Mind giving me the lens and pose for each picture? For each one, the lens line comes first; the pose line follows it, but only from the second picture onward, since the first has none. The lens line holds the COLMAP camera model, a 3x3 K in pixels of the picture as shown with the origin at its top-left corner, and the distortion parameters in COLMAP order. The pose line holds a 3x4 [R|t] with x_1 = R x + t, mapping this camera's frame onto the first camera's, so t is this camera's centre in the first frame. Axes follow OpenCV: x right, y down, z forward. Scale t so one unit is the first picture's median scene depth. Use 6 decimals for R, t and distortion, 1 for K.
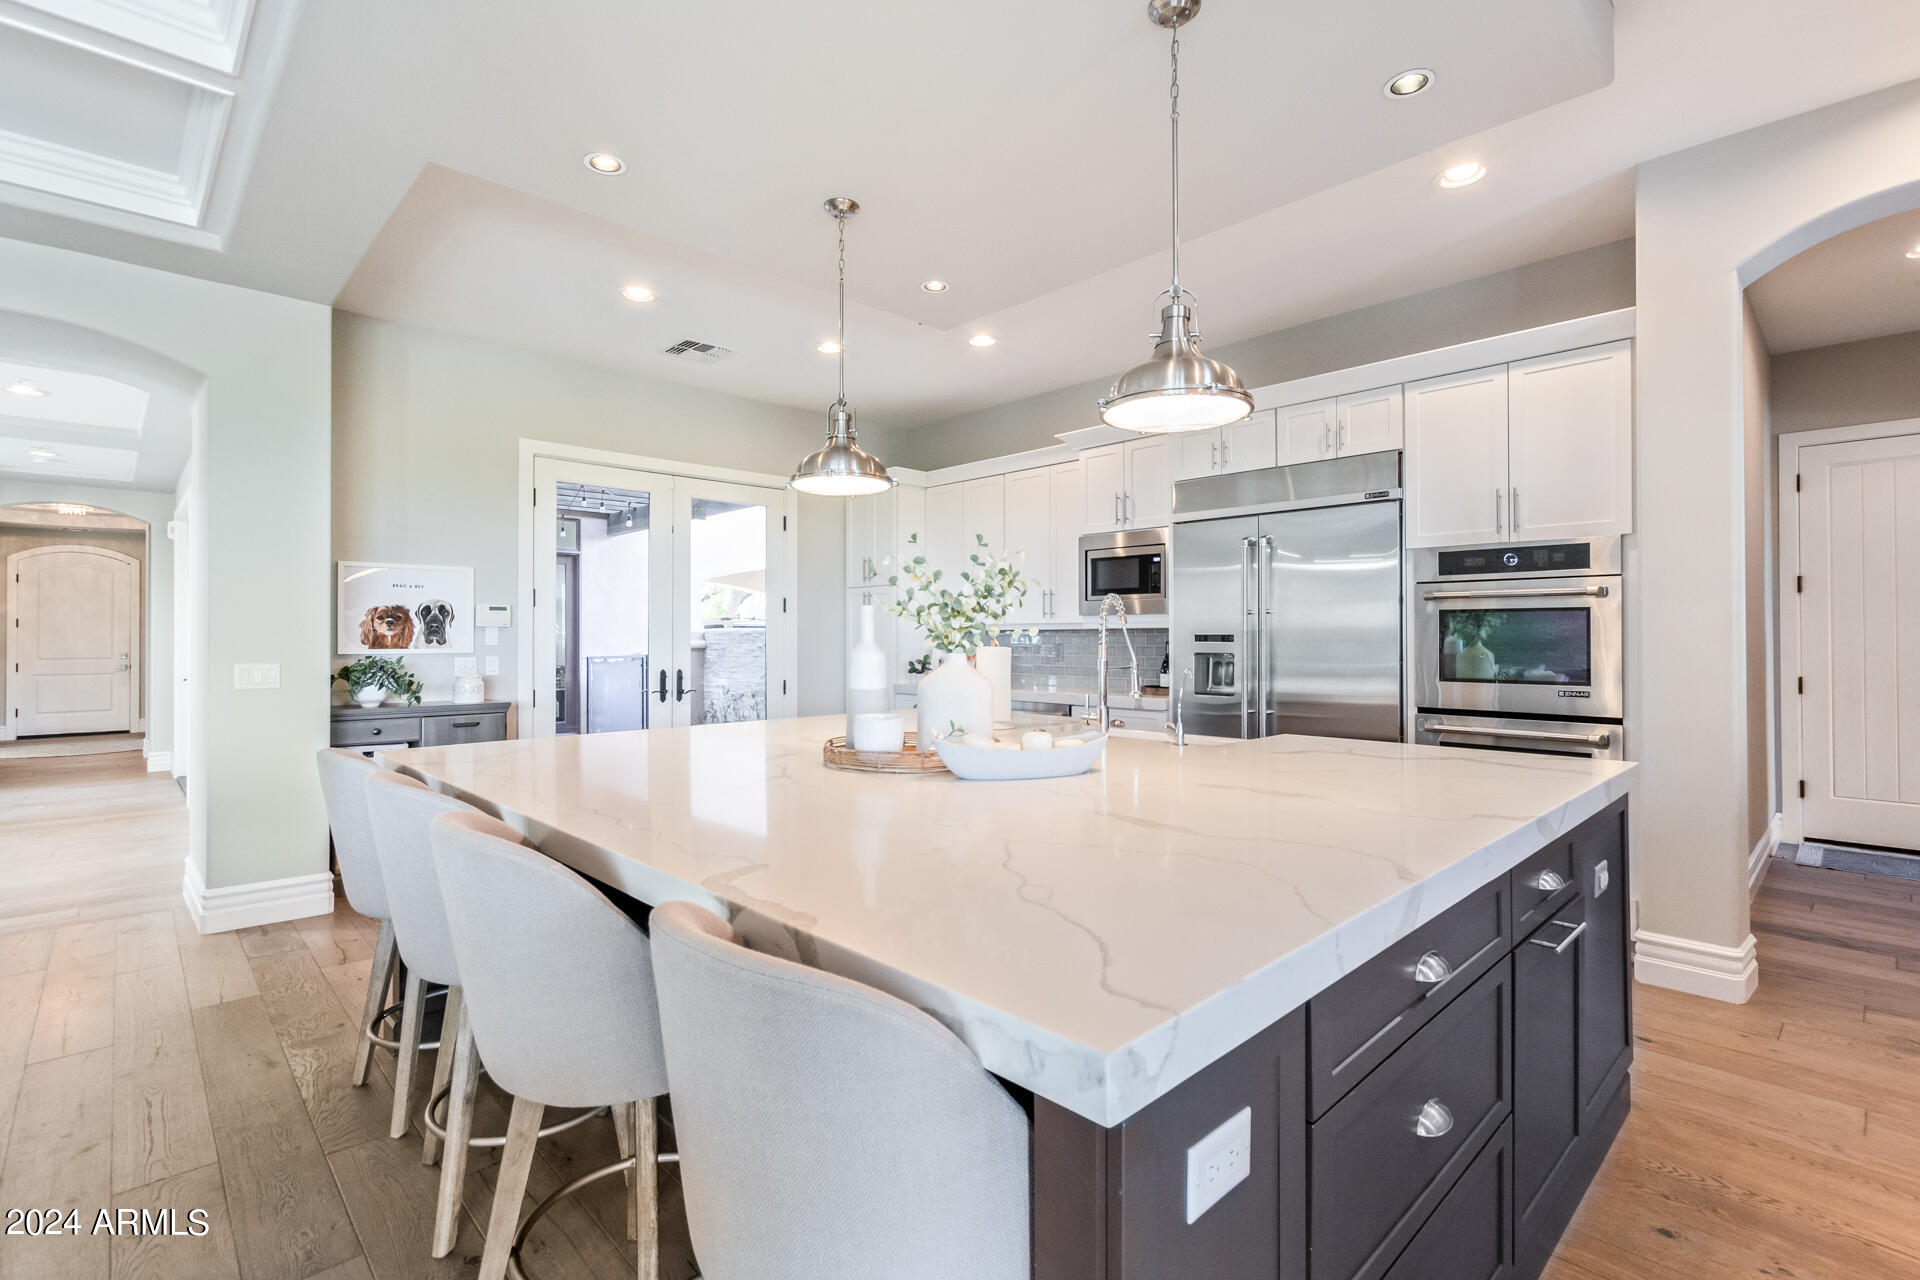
lens RADIAL K [[885.4, 0, 972.6], [0, 885.4, 630.9], [0, 0, 1]] dist [0.009248, -0.006098]
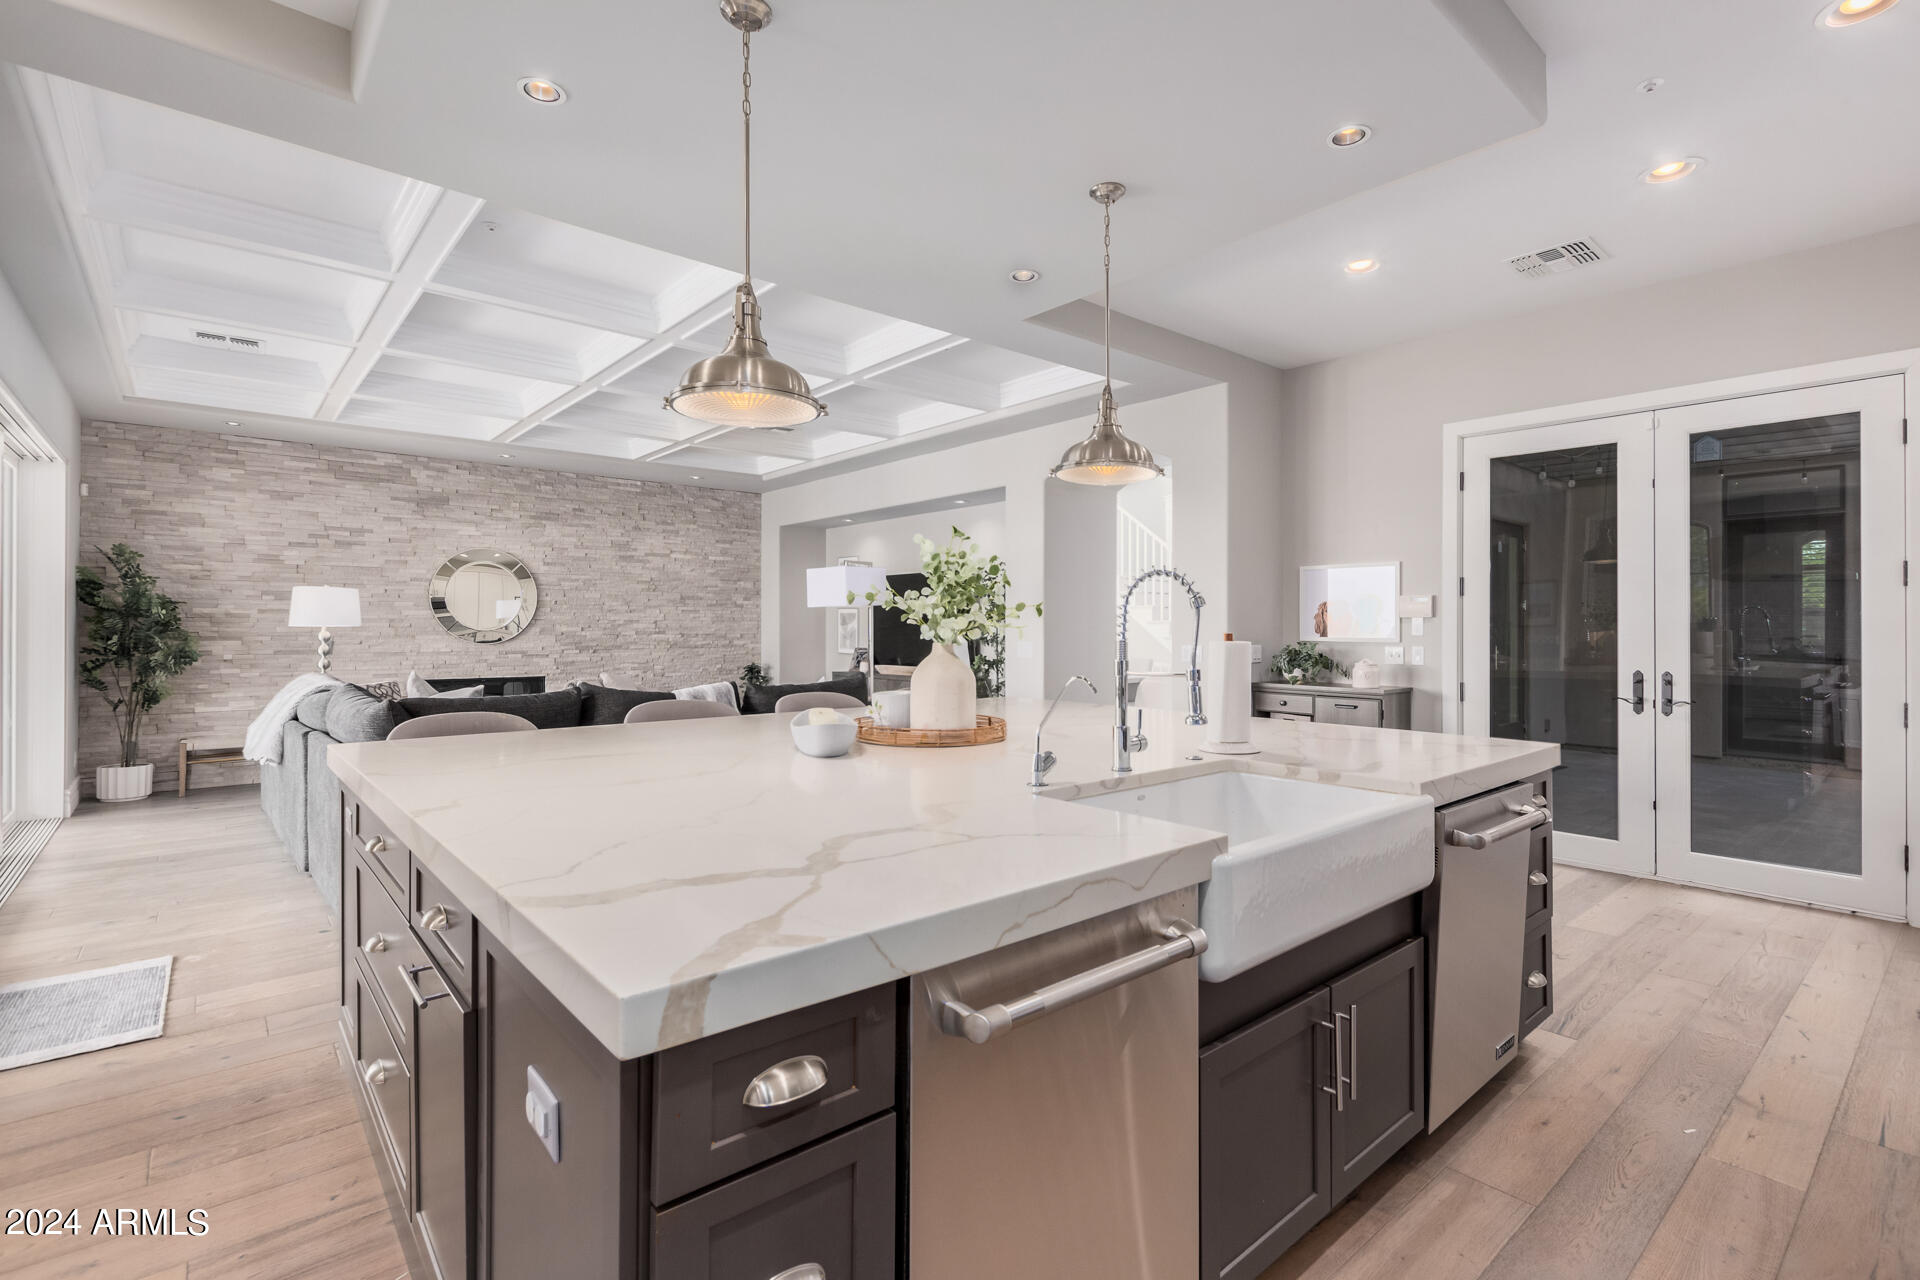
lens RADIAL K [[885.4, 0, 978.4], [0, 885.4, 629.4], [0, 0, 1]] dist [0.009248, -0.006098]
pose [[-0.046862, 0.001870, -0.998900, 0.526361], [0.006926, 0.999975, 0.001547, 0.003857], [0.998877, -0.006846, -0.046874, 0.566999]]
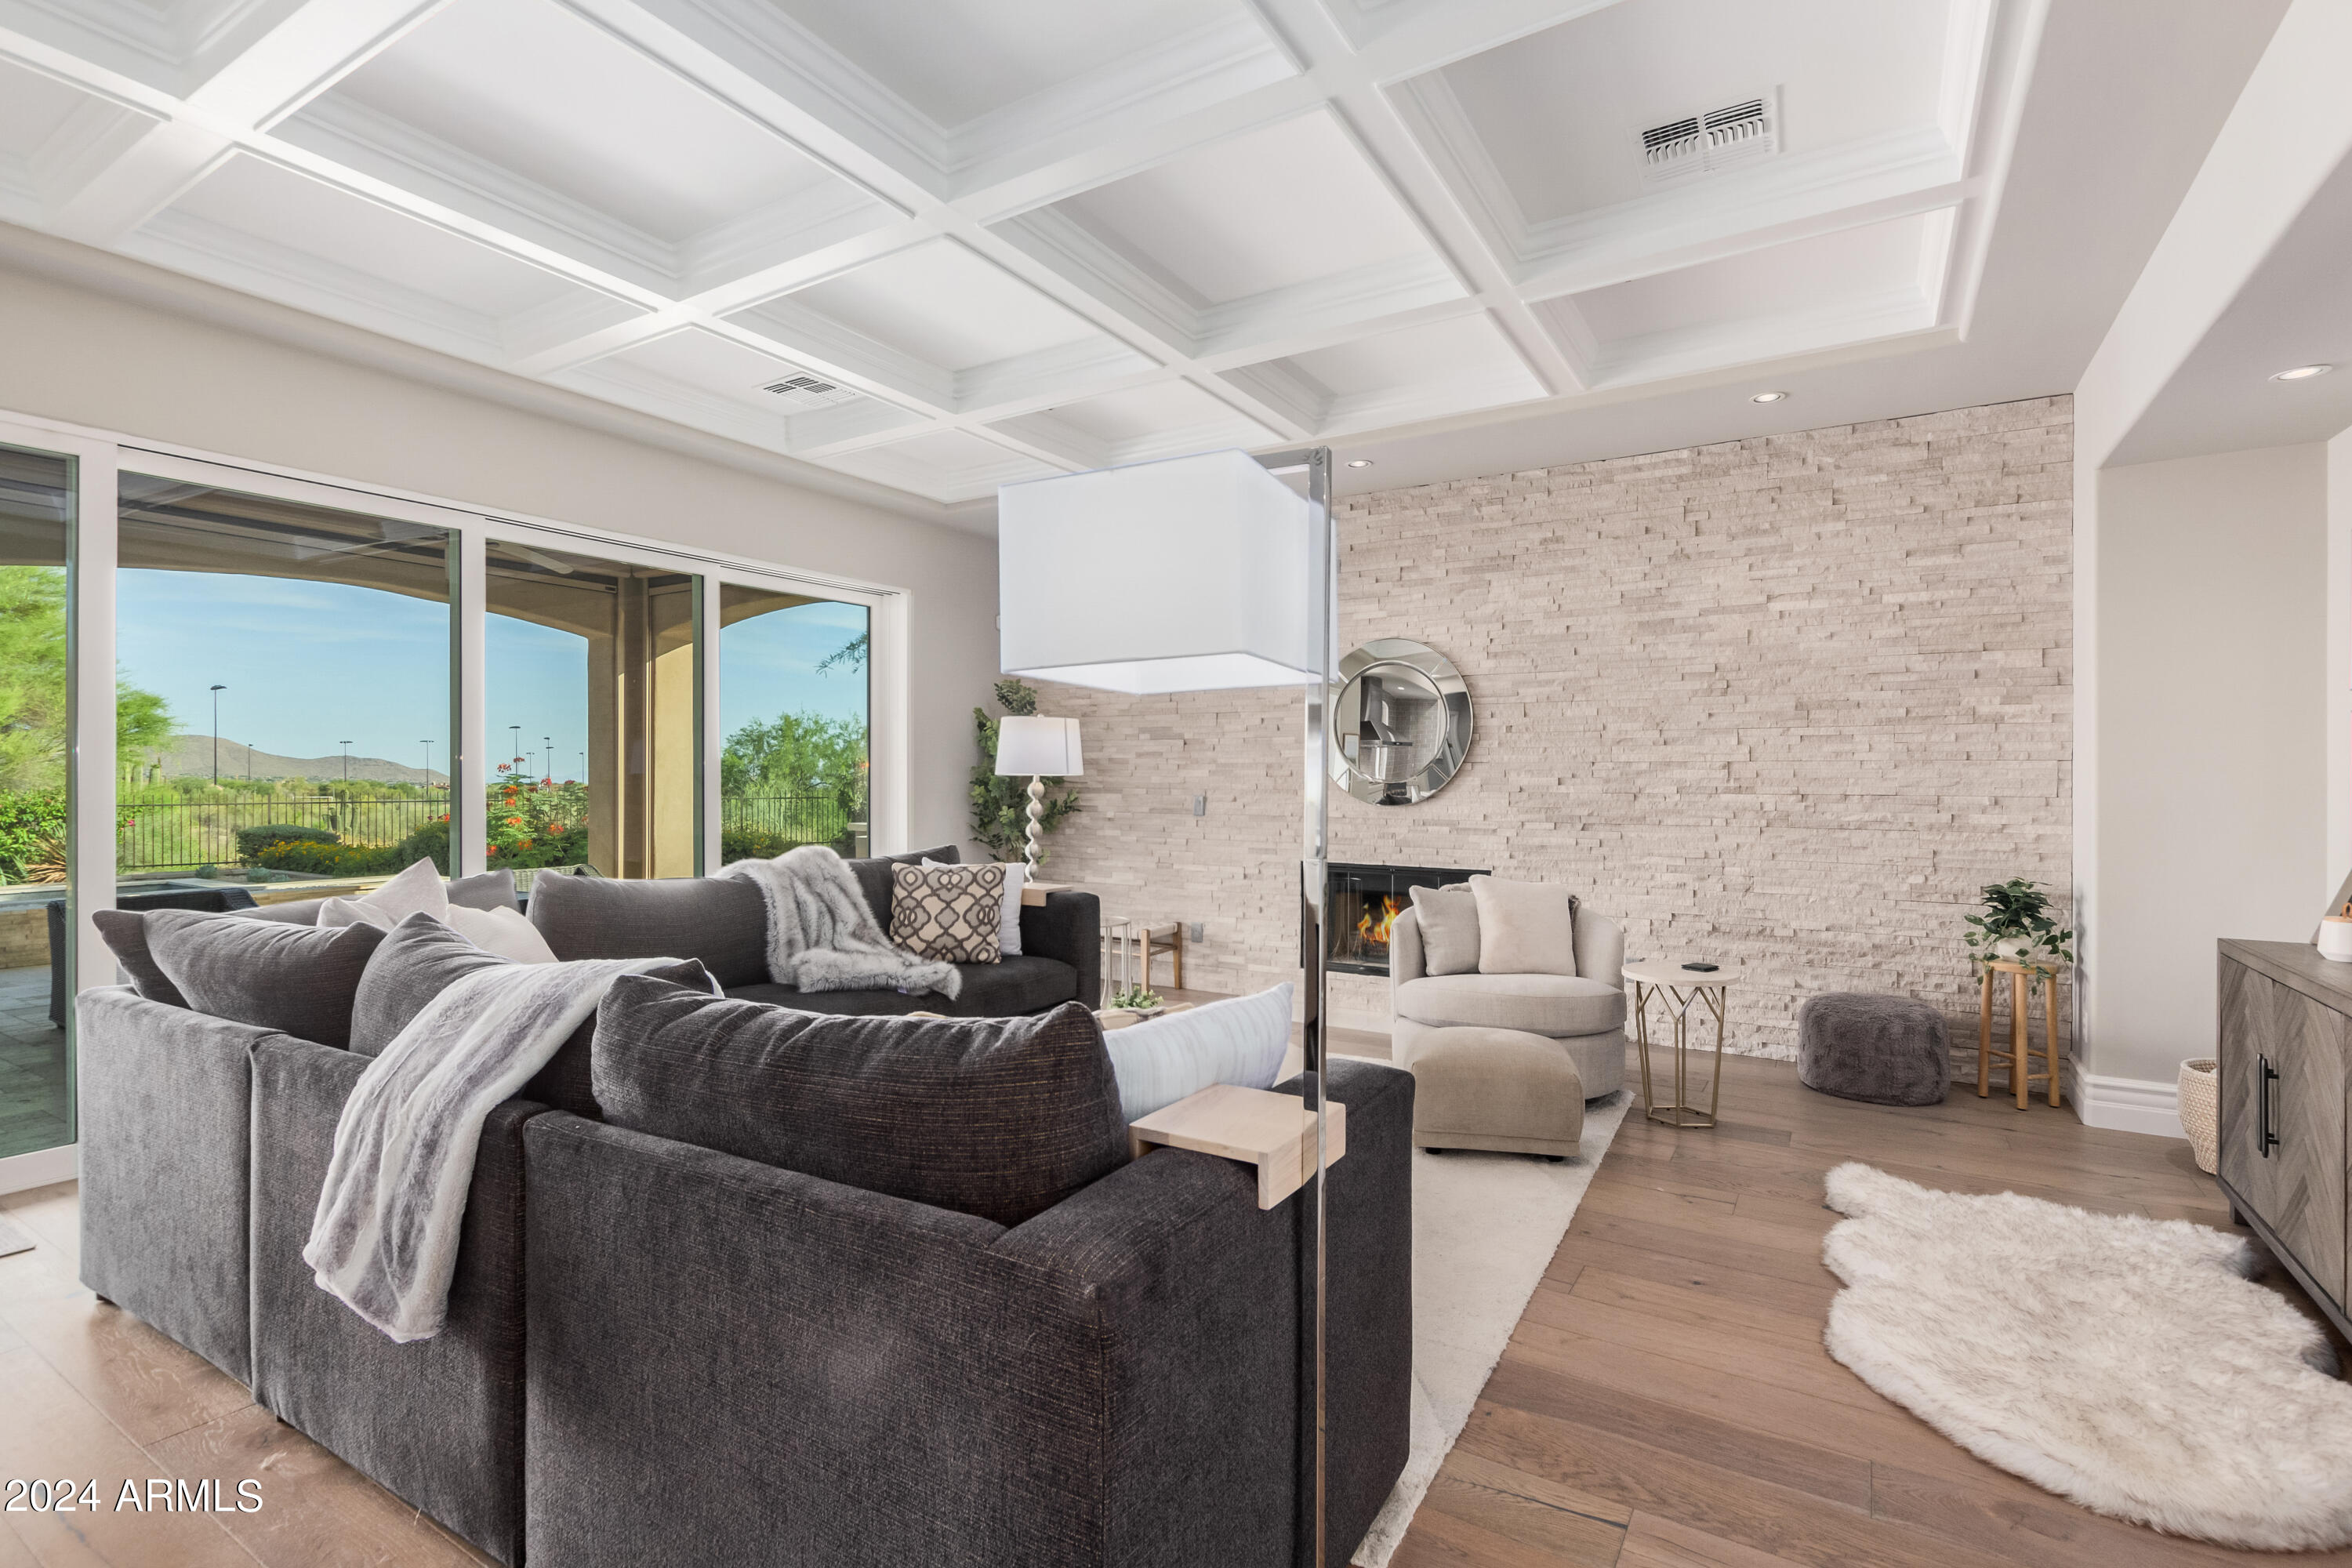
lens RADIAL K [[1084.7, 0, 1197.8], [0, 1084.7, 775.2], [0, 0, 1]] dist [0.009248, -0.006098]
pose [[-0.968401, -0.002627, -0.249384, -0.605889], [-0.000663, 0.999968, -0.007958, 0.003568], [0.249397, -0.007541, -0.968372, 0.638657]]
